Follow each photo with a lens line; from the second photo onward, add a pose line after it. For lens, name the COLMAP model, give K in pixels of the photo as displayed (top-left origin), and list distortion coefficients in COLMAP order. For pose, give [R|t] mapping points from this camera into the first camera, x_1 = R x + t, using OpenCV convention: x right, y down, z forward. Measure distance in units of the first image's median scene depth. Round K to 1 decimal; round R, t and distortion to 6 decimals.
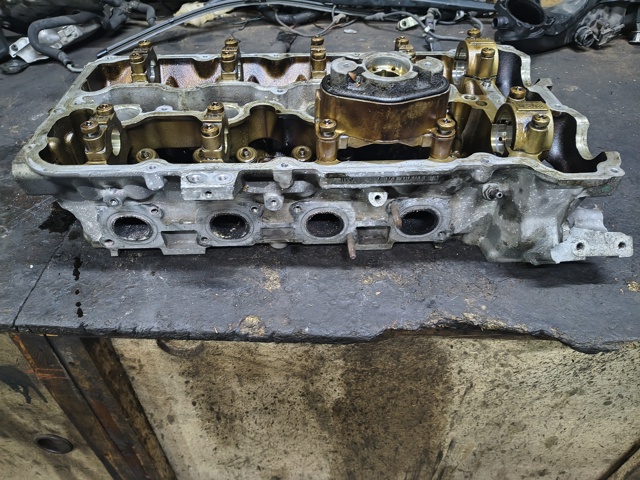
lens RADIAL K [[473.6, 0, 316.8], [0, 473.6, 211.1], [0, 0, 1]] dist [0.003498, -0.045418]
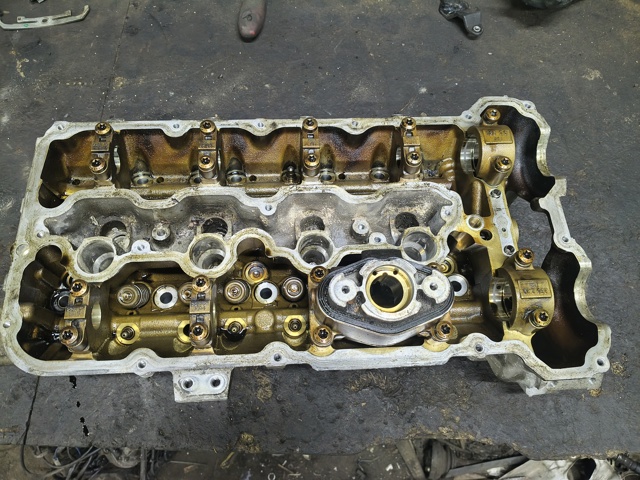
lens RADIAL K [[491.2, 0, 321.6], [0, 491.2, 203.9], [0, 0, 1]] dist [0.001834, -0.057448]
pose [[0.998366, 0.005825, 0.056851, -0.032825], [-0.027716, 0.919321, 0.392532, -0.697208], [-0.049978, -0.393466, 0.917980, 0.162525]]
